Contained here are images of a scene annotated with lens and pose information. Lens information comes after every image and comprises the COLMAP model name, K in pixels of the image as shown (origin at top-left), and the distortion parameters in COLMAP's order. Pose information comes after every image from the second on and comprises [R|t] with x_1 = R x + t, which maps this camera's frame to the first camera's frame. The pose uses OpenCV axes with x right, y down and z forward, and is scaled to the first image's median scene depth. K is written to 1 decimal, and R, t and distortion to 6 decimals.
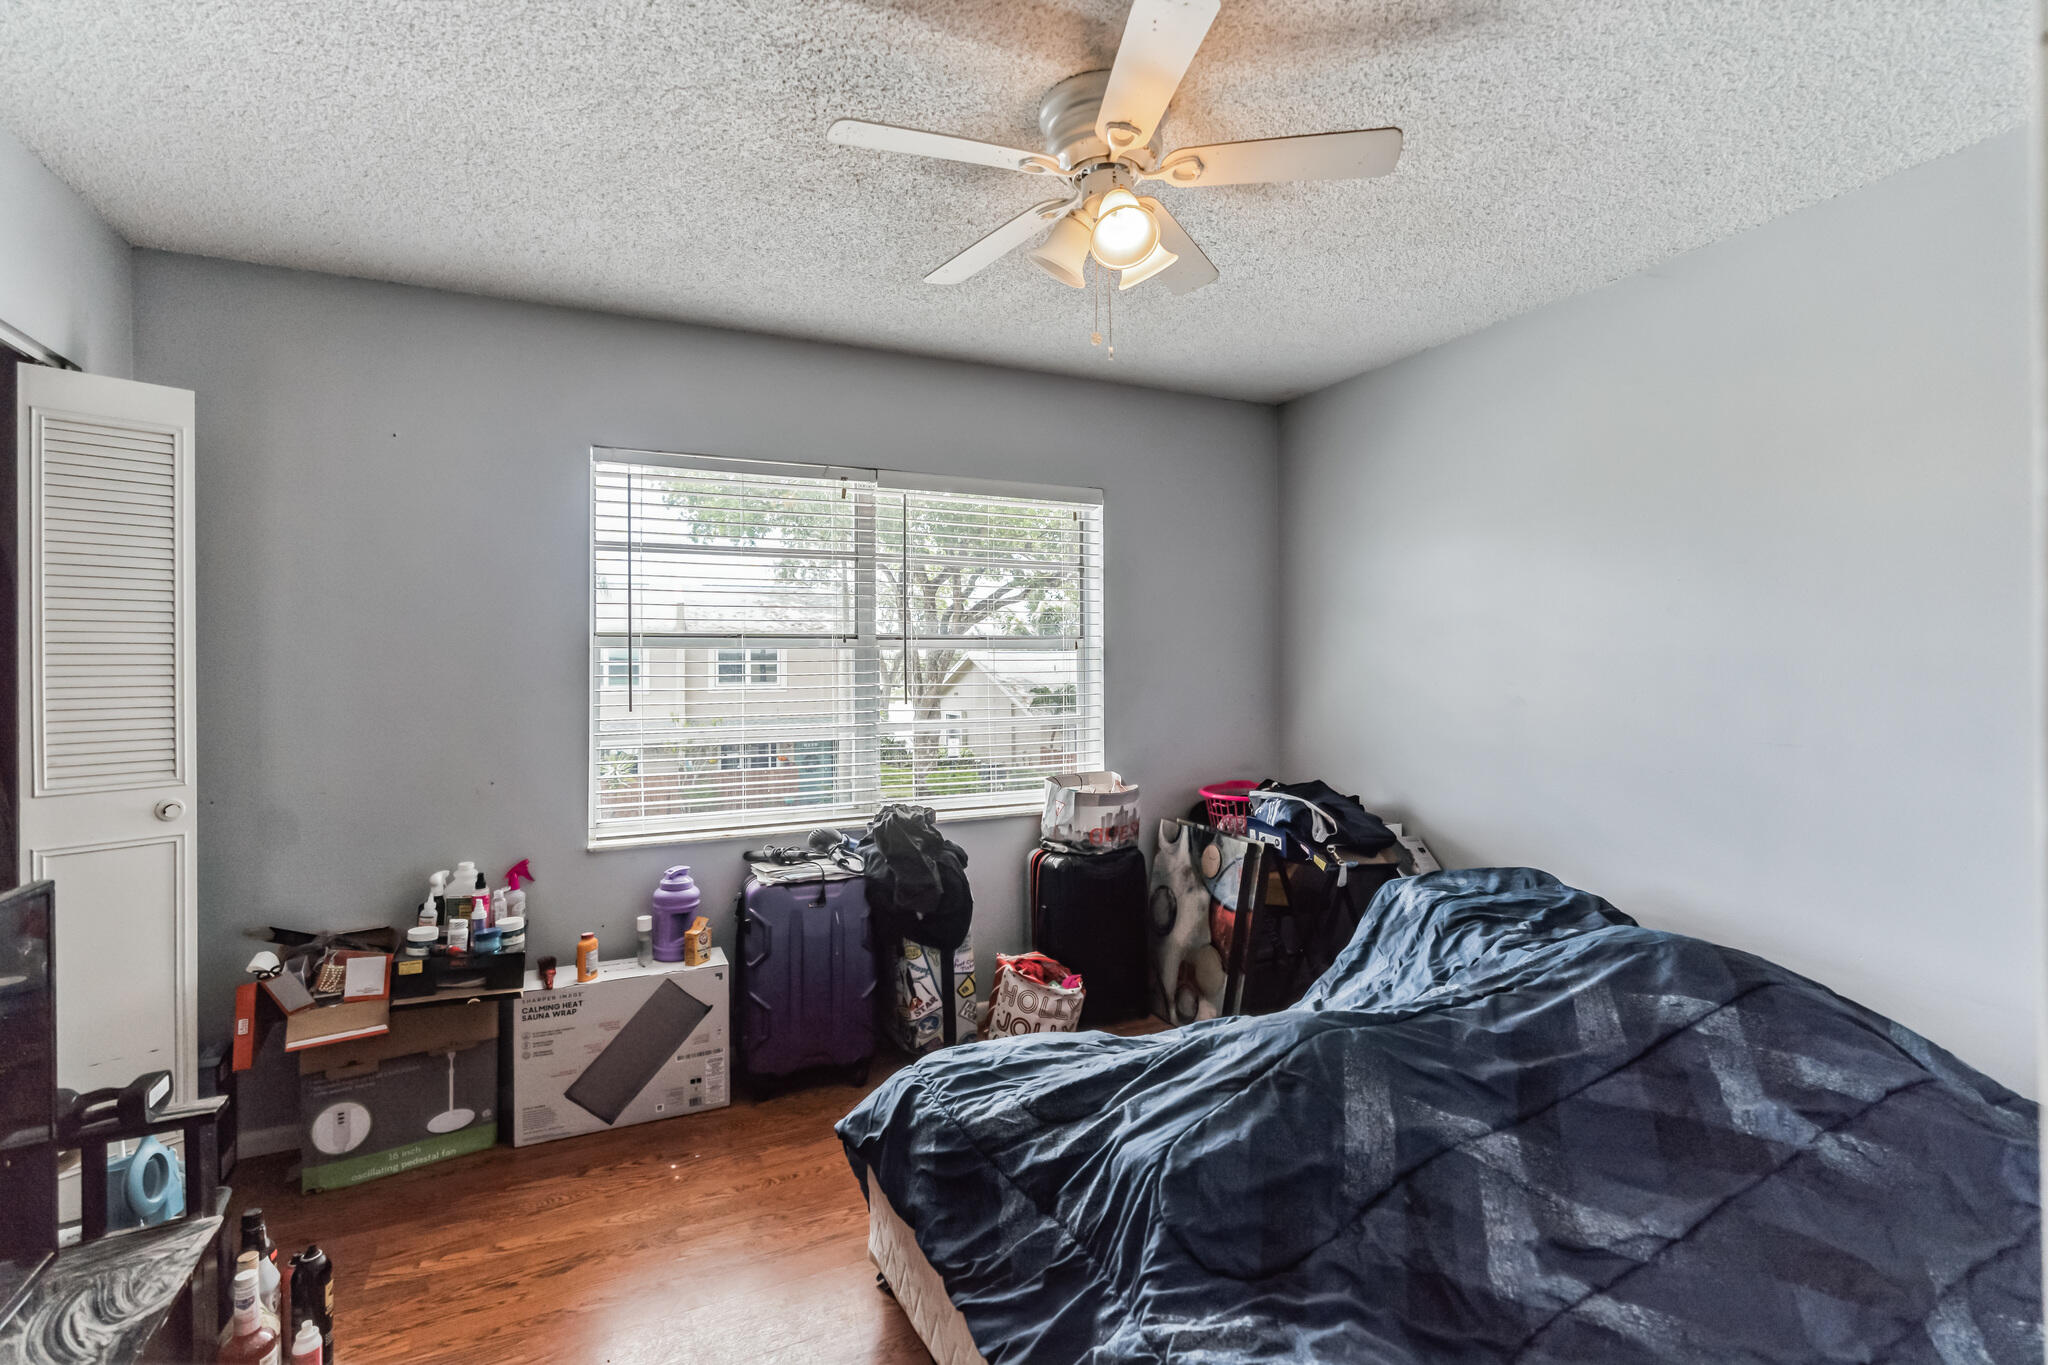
lens RADIAL K [[934.3, 0, 1019.1], [0, 934.3, 669.1], [0, 0, 1]] dist [-0.004475, 0.001682]
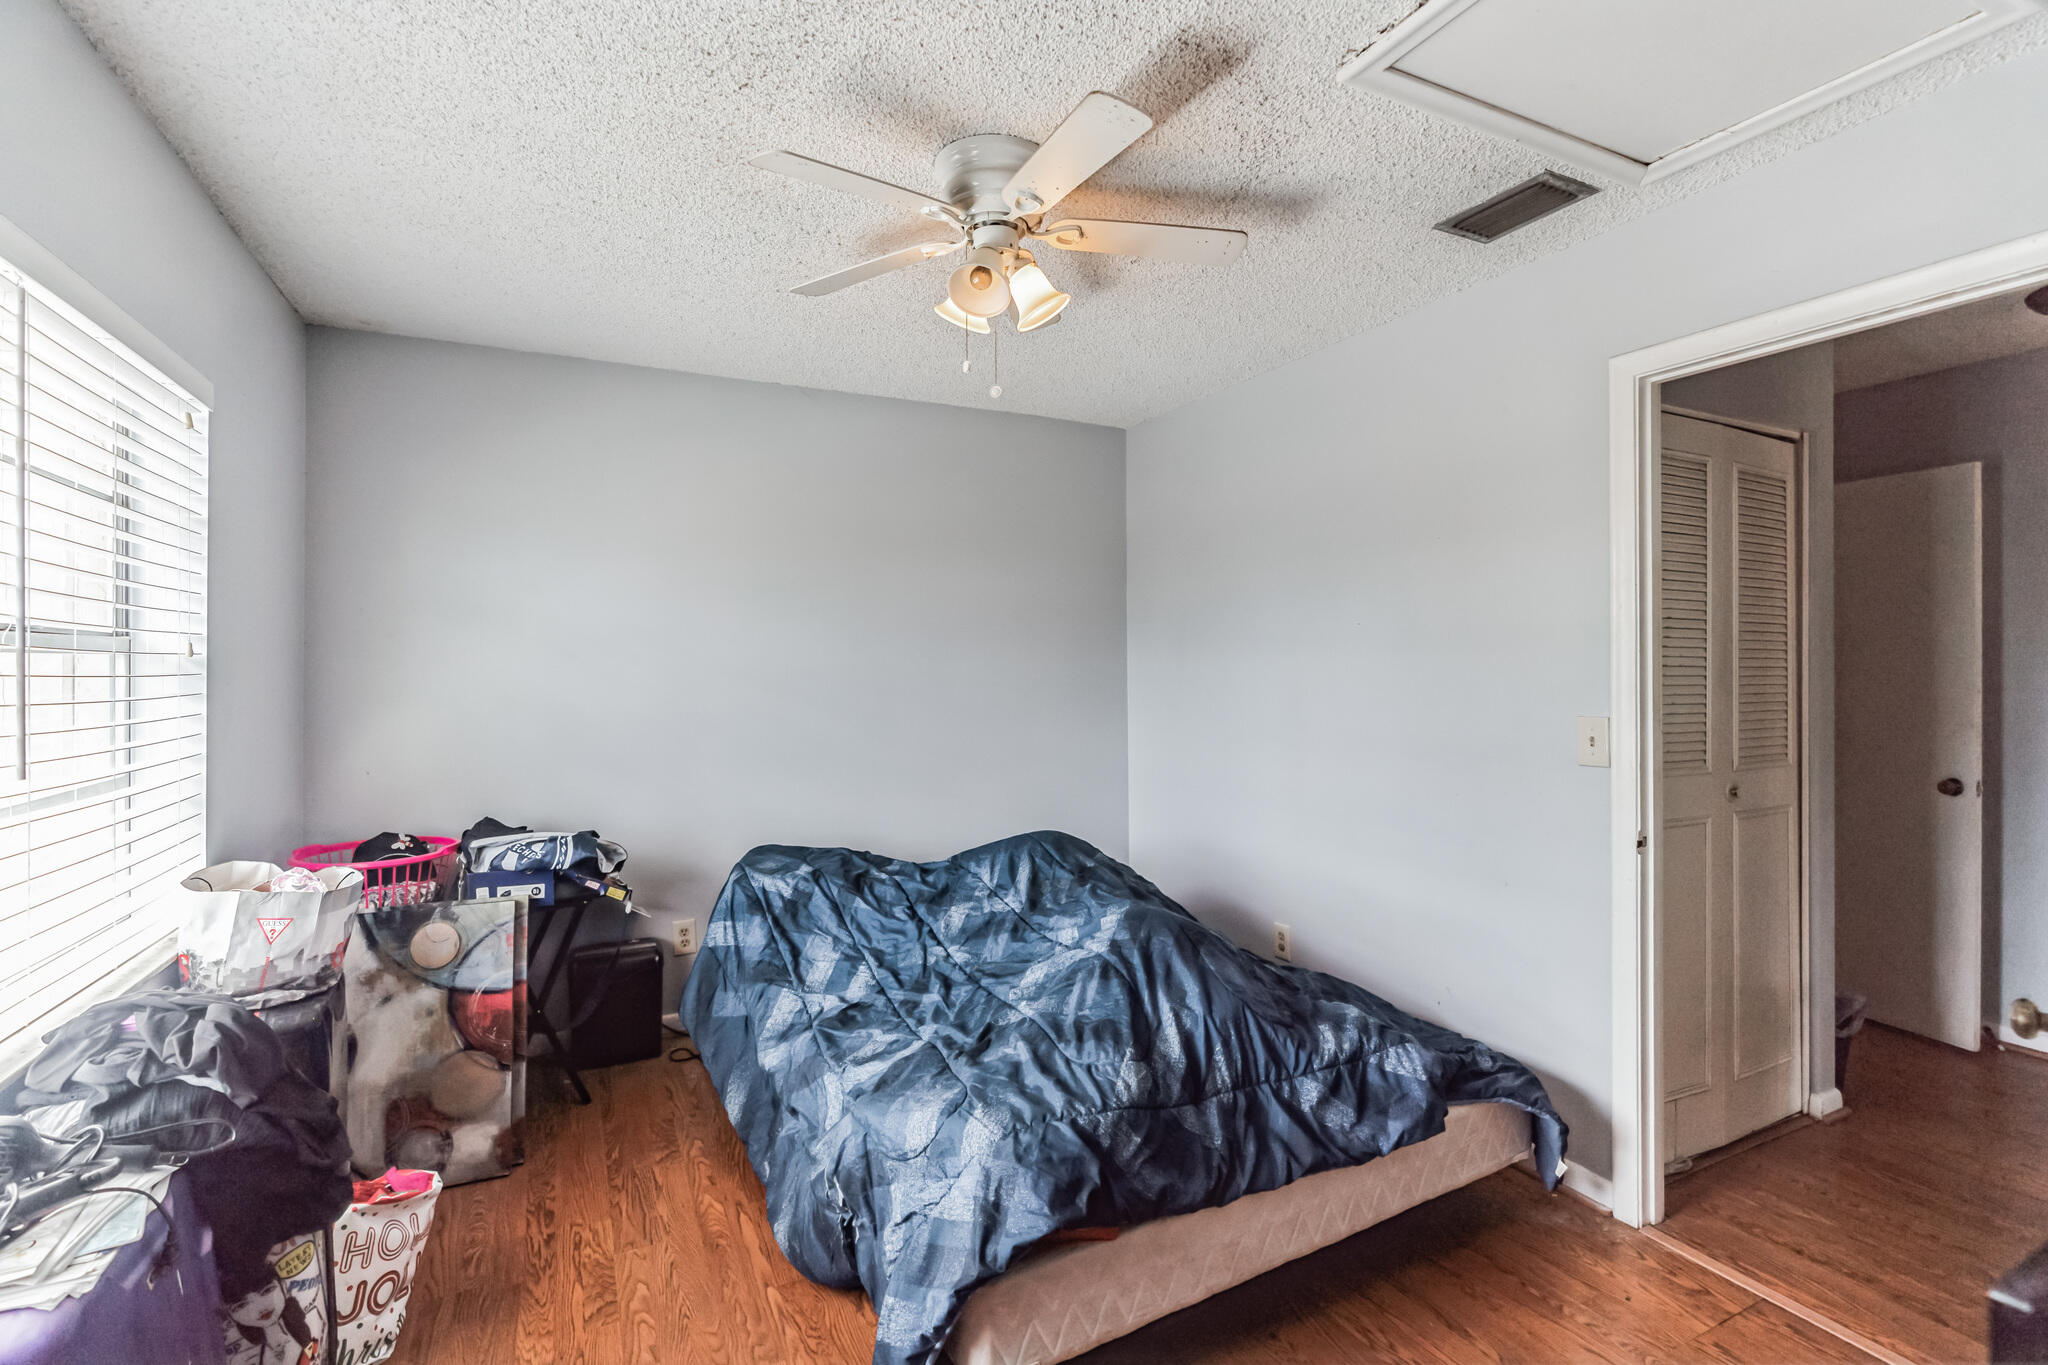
lens RADIAL K [[934.3, 0, 1019.9], [0, 934.3, 677.4], [0, 0, 1]] dist [-0.004475, 0.001682]
pose [[-0.006349, -0.004190, 0.999971, -0.553535], [0.011473, 0.999925, 0.004262, -0.006164], [-0.999914, 0.011500, -0.006300, 0.549703]]
